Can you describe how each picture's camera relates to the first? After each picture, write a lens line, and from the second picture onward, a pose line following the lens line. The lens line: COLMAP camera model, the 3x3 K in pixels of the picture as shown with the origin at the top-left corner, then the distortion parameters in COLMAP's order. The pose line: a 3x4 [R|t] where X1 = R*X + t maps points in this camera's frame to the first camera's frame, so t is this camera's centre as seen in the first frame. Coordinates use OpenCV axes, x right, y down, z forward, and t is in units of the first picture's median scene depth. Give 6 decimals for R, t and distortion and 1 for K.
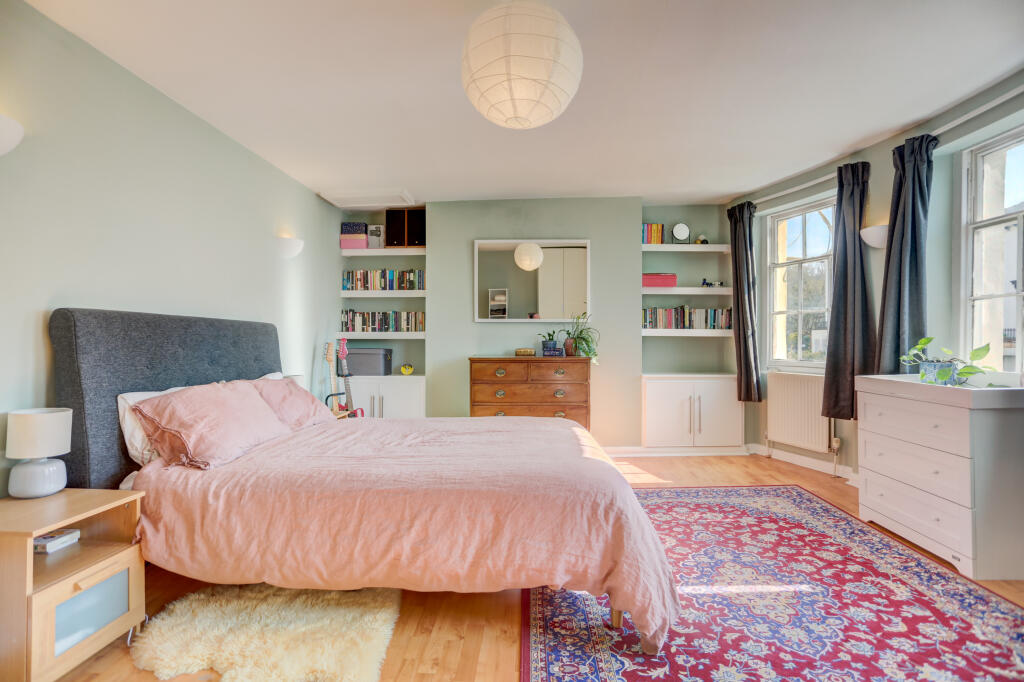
lens RADIAL K [[493.9, 0, 508.5], [0, 493.9, 333.8], [0, 0, 1]] dist [-0.056825, 0.028684]
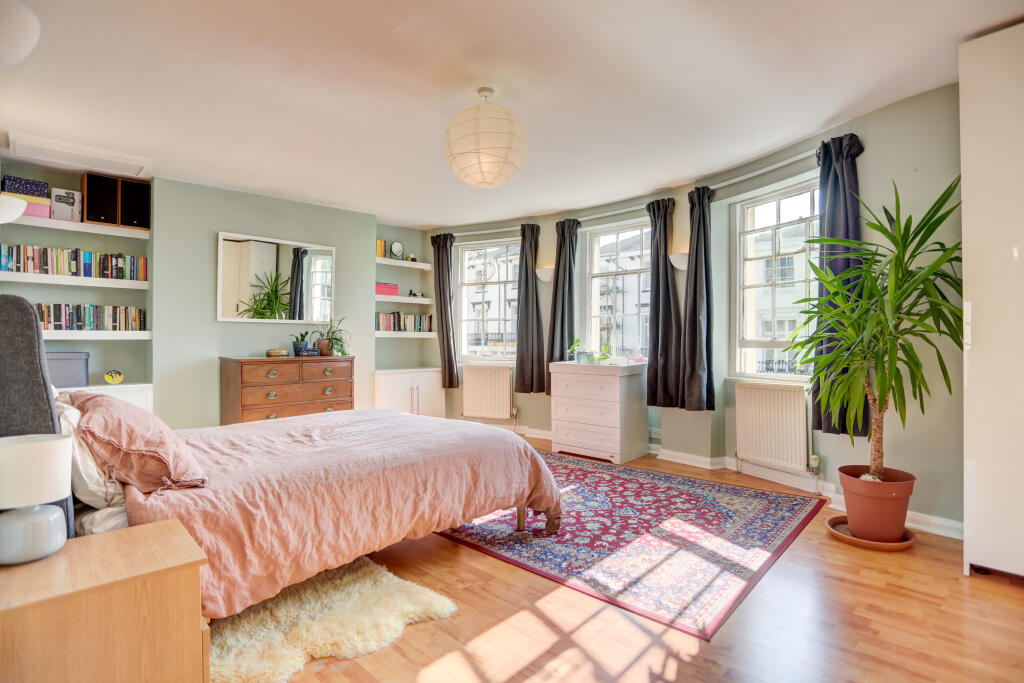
lens RADIAL K [[493.9, 0, 508.5], [0, 493.9, 334.3], [0, 0, 1]] dist [-0.056825, 0.028684]
pose [[0.679922, 0.008001, 0.733240, -0.410114], [-0.008168, 0.999961, -0.003338, -0.001099], [-0.733239, -0.003720, 0.679961, -0.005988]]
